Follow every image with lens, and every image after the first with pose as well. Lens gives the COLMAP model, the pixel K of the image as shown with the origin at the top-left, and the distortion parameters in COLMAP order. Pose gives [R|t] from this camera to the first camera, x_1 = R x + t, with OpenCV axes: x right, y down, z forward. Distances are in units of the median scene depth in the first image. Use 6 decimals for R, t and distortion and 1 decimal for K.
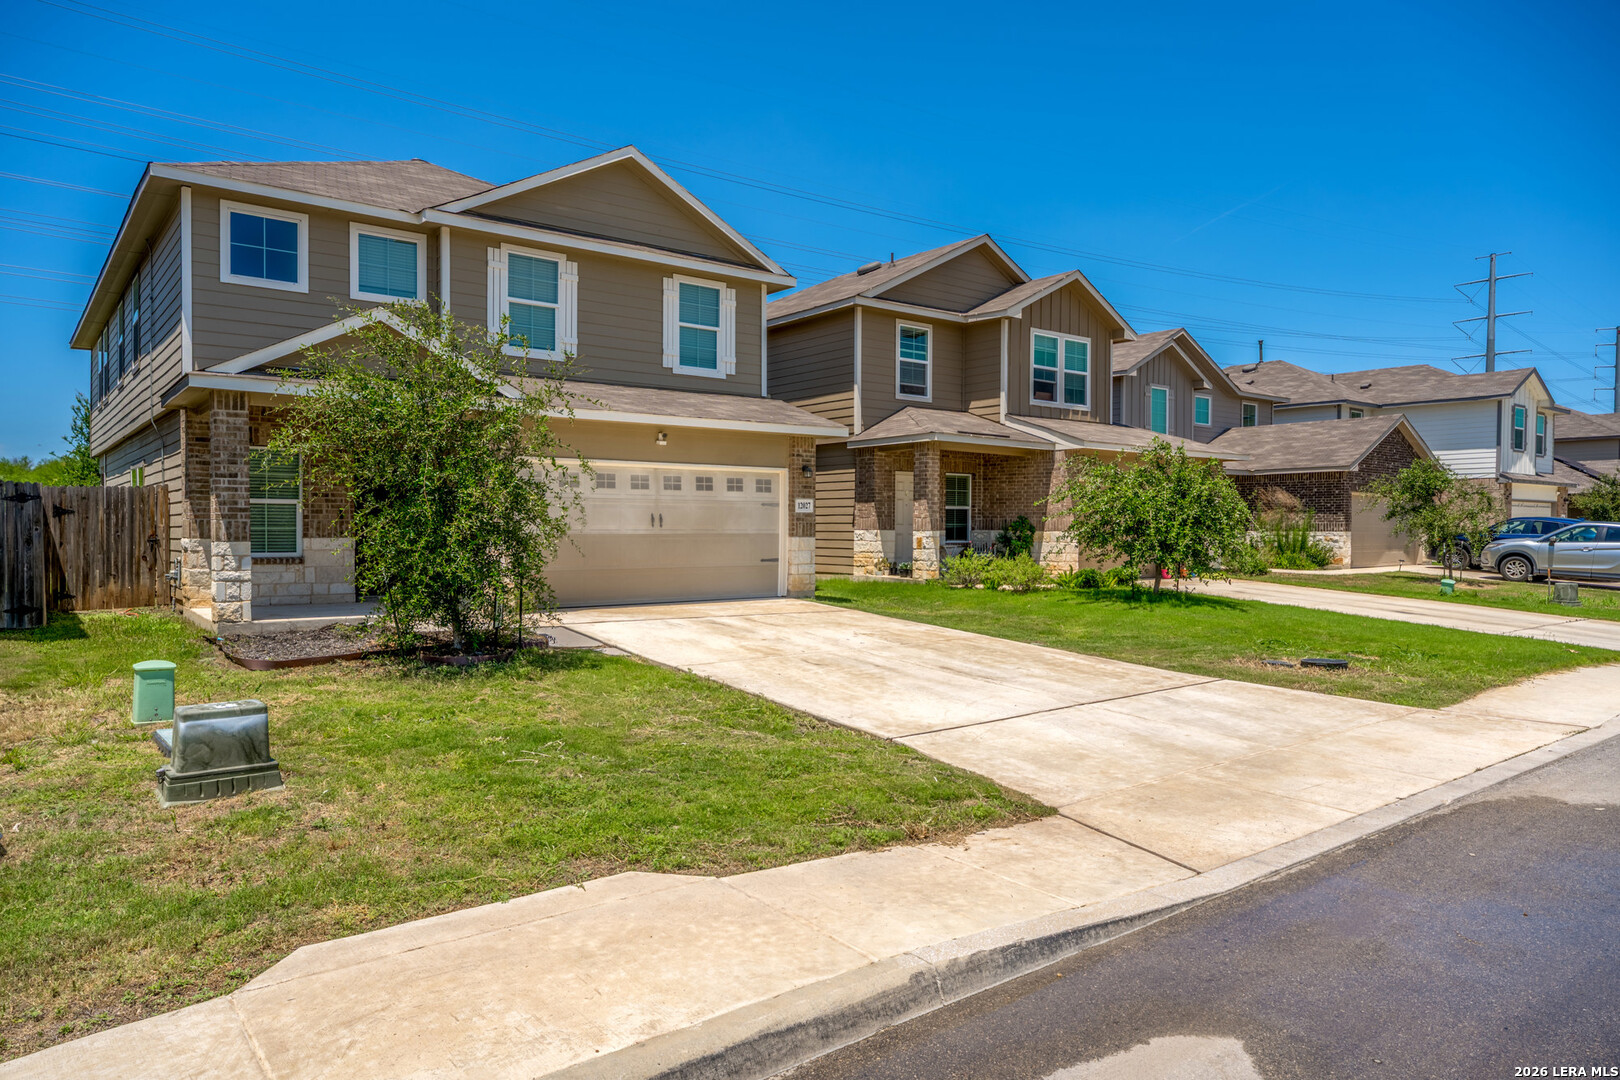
lens RADIAL K [[1019.3, 0, 810.0], [0, 1019.3, 540.0], [0, 0, 1]] dist [-0.004252, 0.002328]
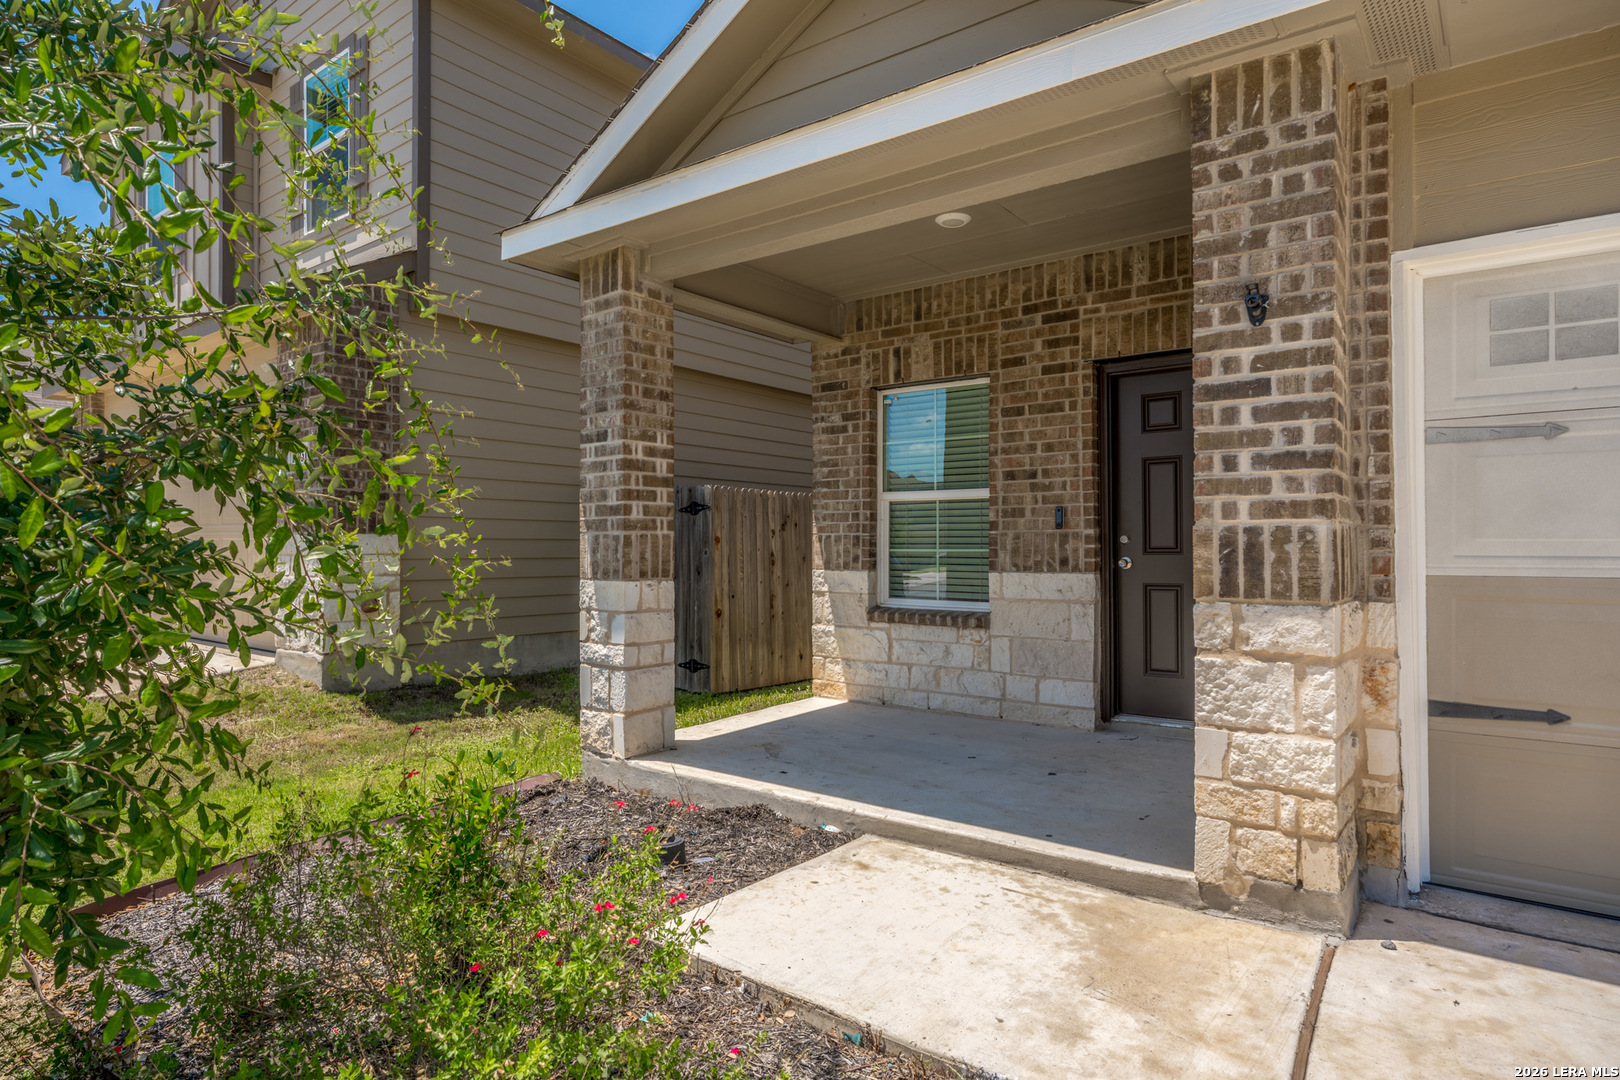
lens RADIAL K [[909.0, 0, 811.9], [0, 909.0, 549.4], [0, 0, 1]] dist [-0.002297, -0.000492]
pose [[0.231332, -0.001916, -0.972873, -0.104490], [-0.010485, 0.999935, -0.004463, -0.008189], [0.972818, 0.011233, 0.231297, 0.717975]]
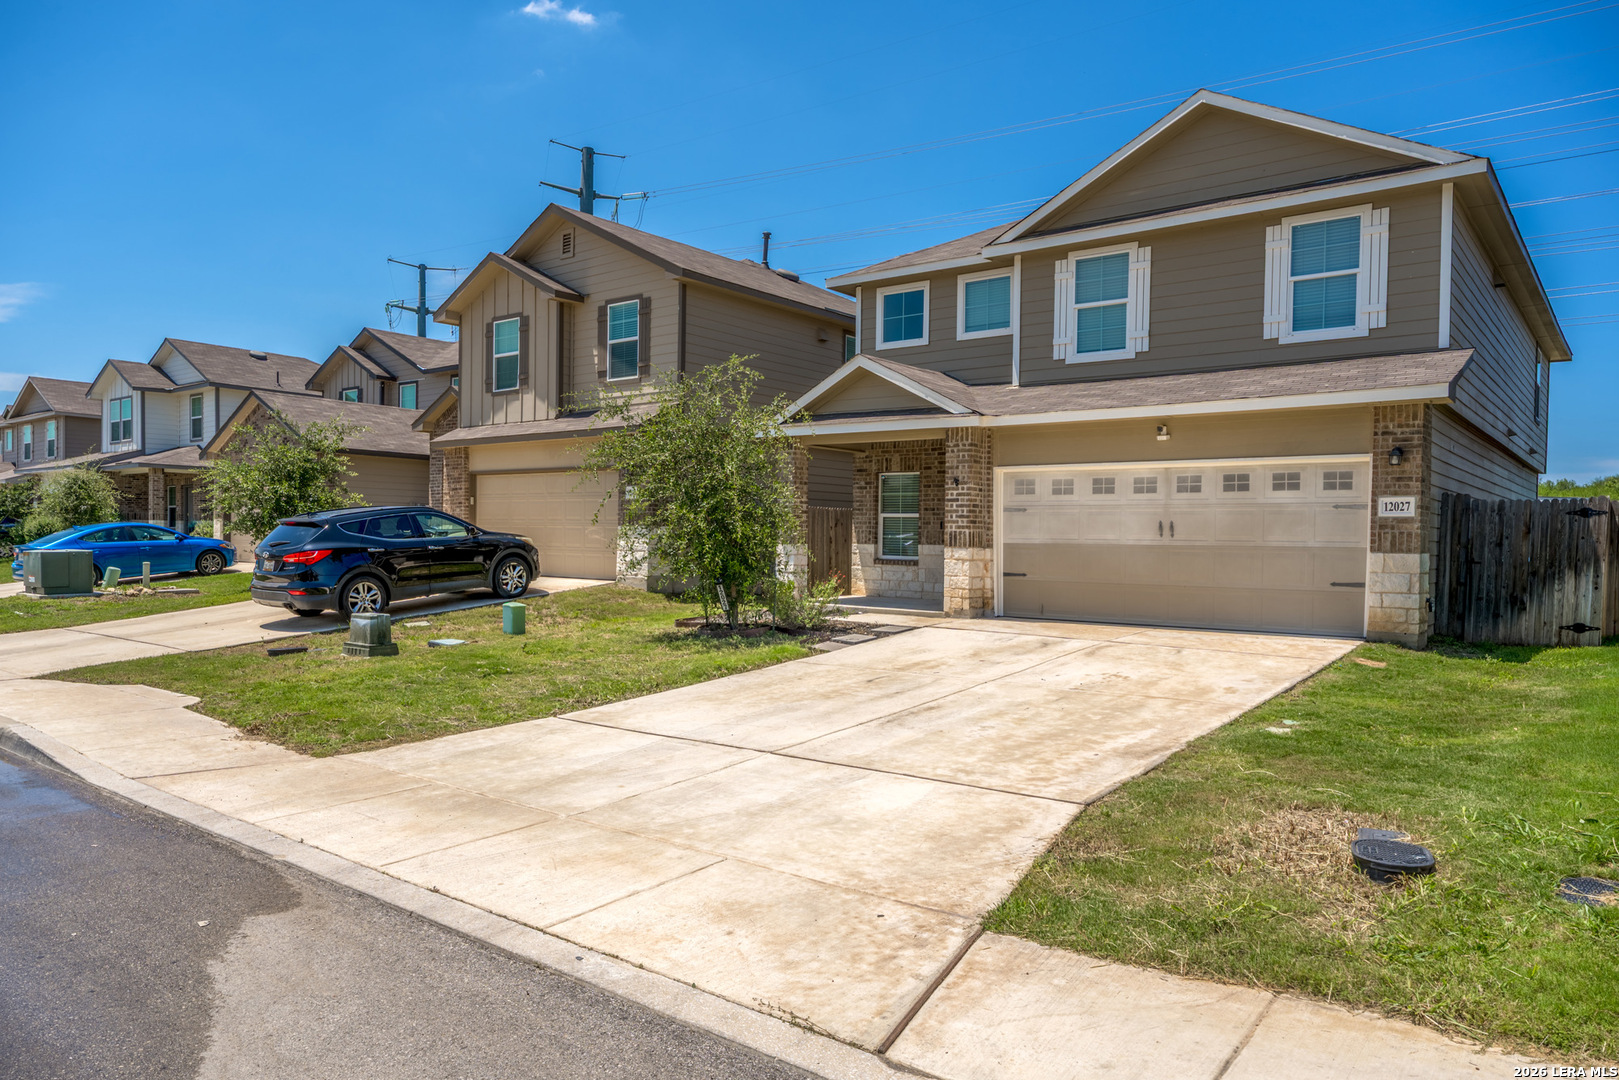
lens RADIAL K [[1093.0, 0, 851.5], [0, 1093.0, 548.9], [0, 0, 1]] dist [0.002097, 0.000932]
pose [[0.252401, 0.008924, -0.967581, 0.658275], [-0.024338, 0.999700, 0.002872, 0.001054], [0.967317, 0.022824, 0.252543, 0.509664]]
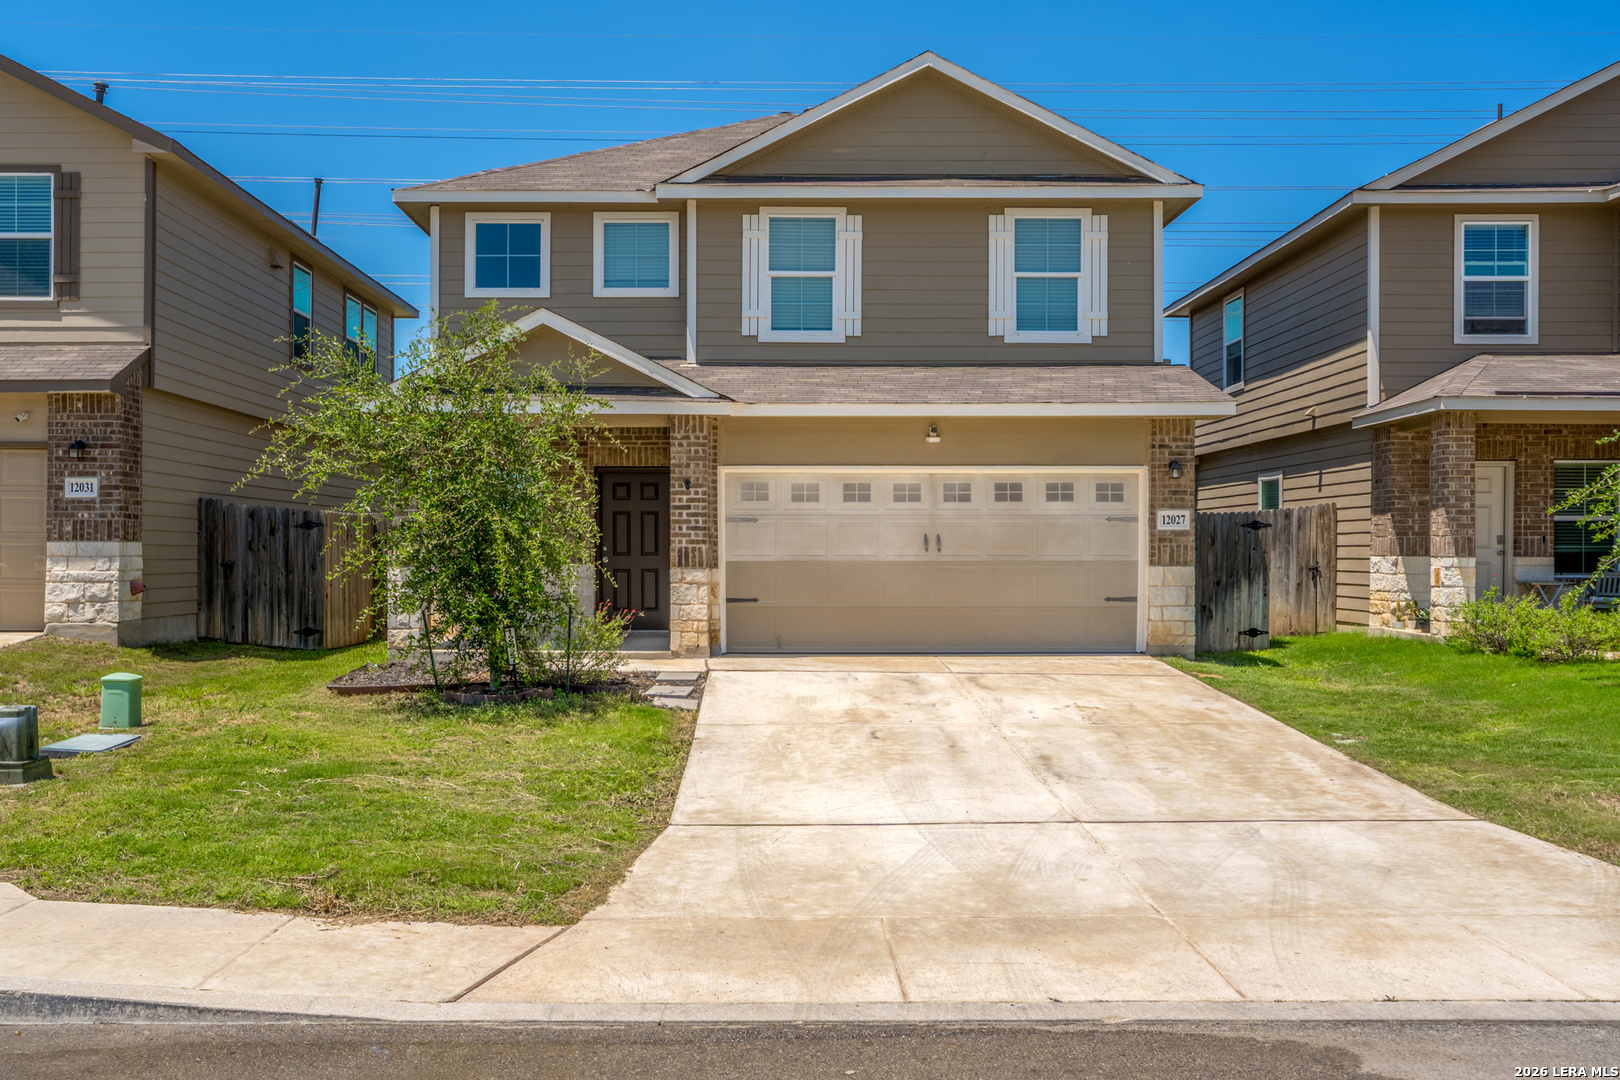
lens RADIAL K [[1437.8, 0, 810.0], [0, 1437.8, 540.0], [0, 0, 1]] dist [-0.013060, 0.017120]
pose [[0.795855, -0.007744, -0.605438, 0.414053], [-0.006251, 0.999760, -0.021004, 0.001386], [0.605455, 0.020501, 0.795615, 0.101596]]
